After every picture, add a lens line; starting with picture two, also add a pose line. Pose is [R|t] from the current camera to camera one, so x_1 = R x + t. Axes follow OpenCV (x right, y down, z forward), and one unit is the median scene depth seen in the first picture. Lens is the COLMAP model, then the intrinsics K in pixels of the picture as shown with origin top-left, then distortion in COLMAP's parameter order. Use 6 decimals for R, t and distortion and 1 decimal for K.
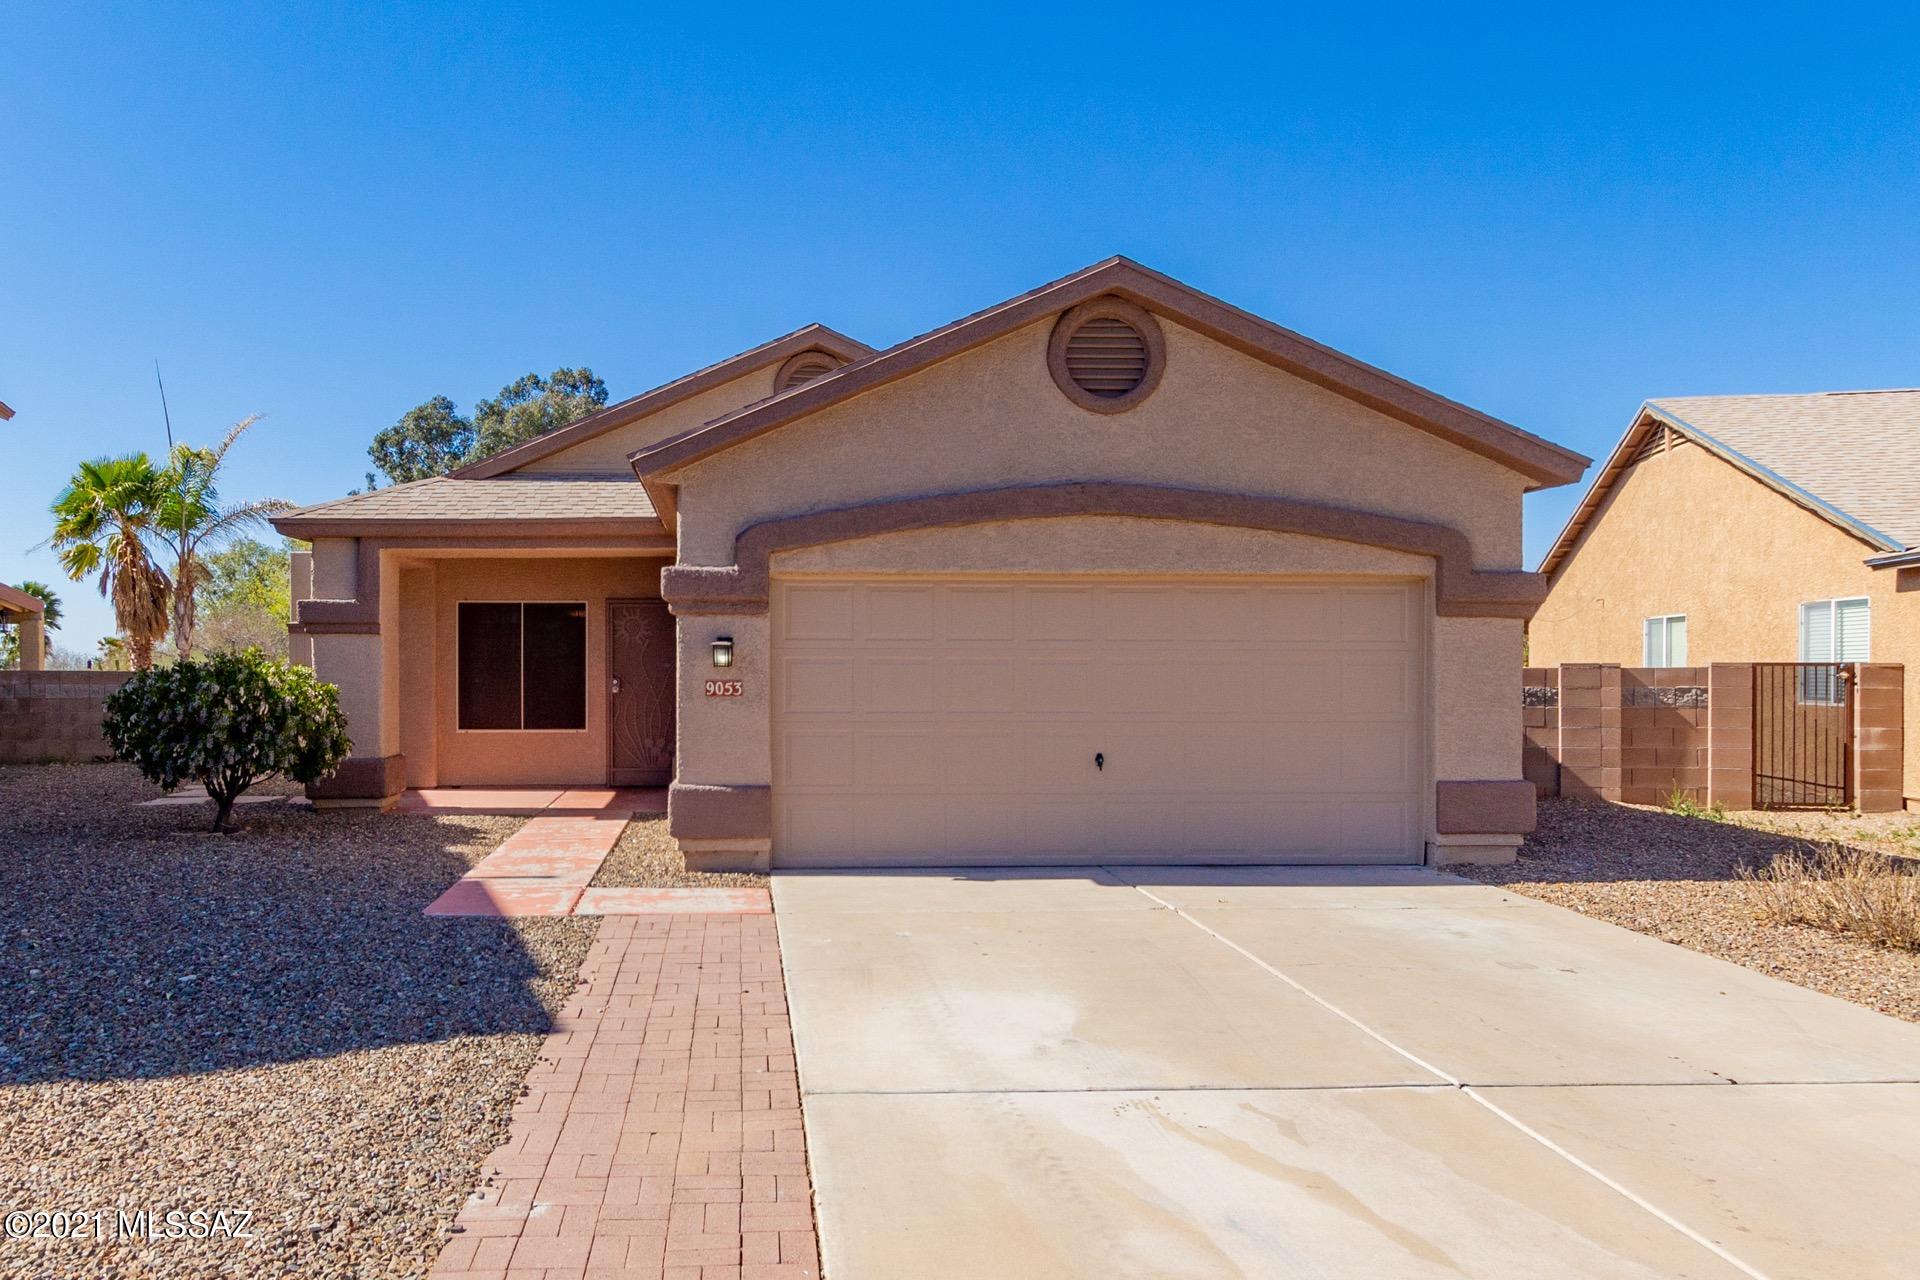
lens RADIAL K [[885.5, 0, 955.9], [0, 885.5, 649.9], [0, 0, 1]] dist [0.001112, 0.000313]
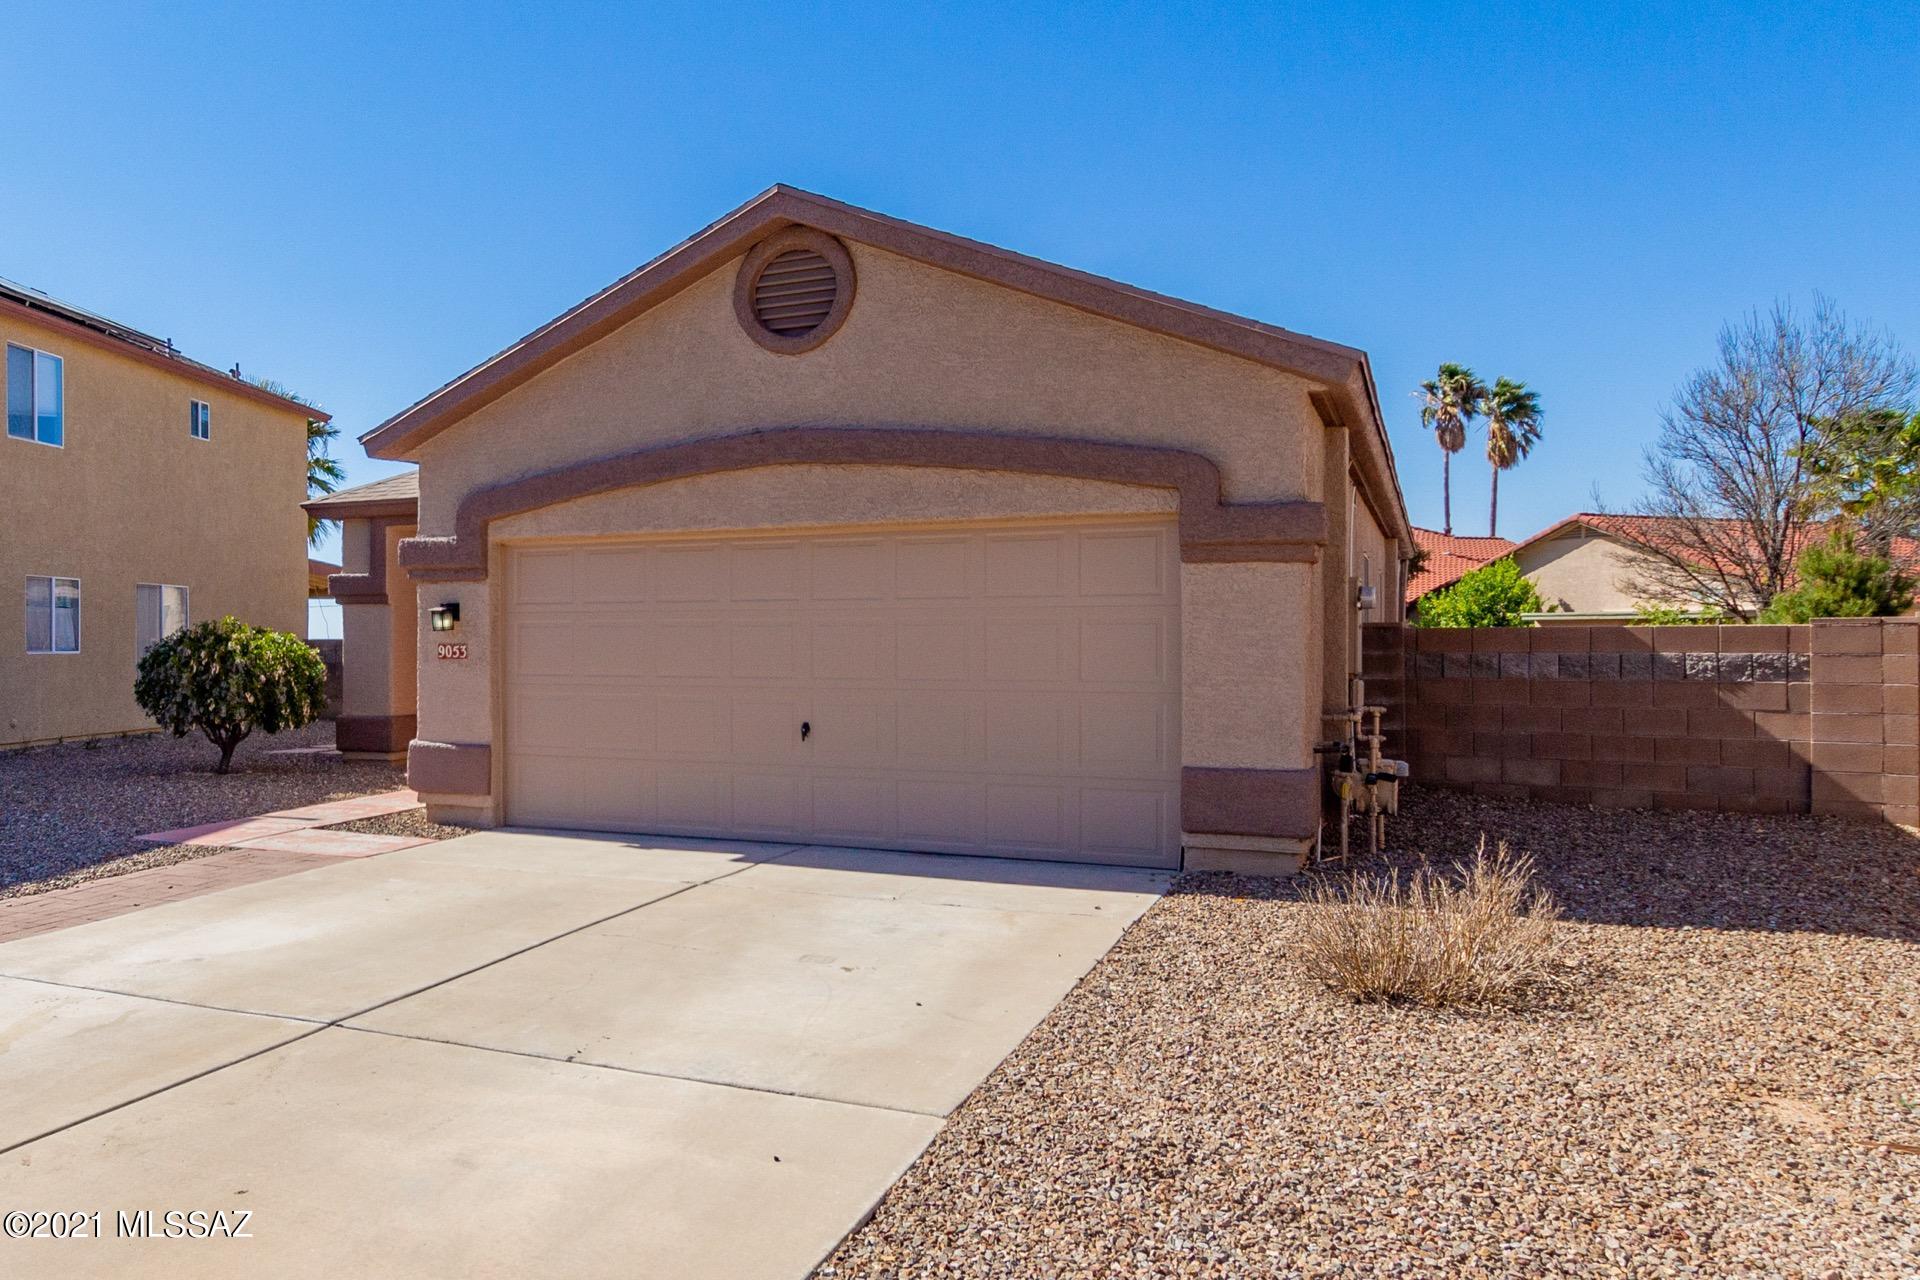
lens RADIAL K [[1038.7, 0, 959.9], [0, 1038.7, 611.8], [0, 0, 1]] dist [-0.000028, 0.000286]
pose [[0.939366, -0.012916, -0.342672, 0.700344], [0.012869, 0.999914, -0.002411, 0.006776], [0.342673, -0.002145, 0.939452, 0.042362]]
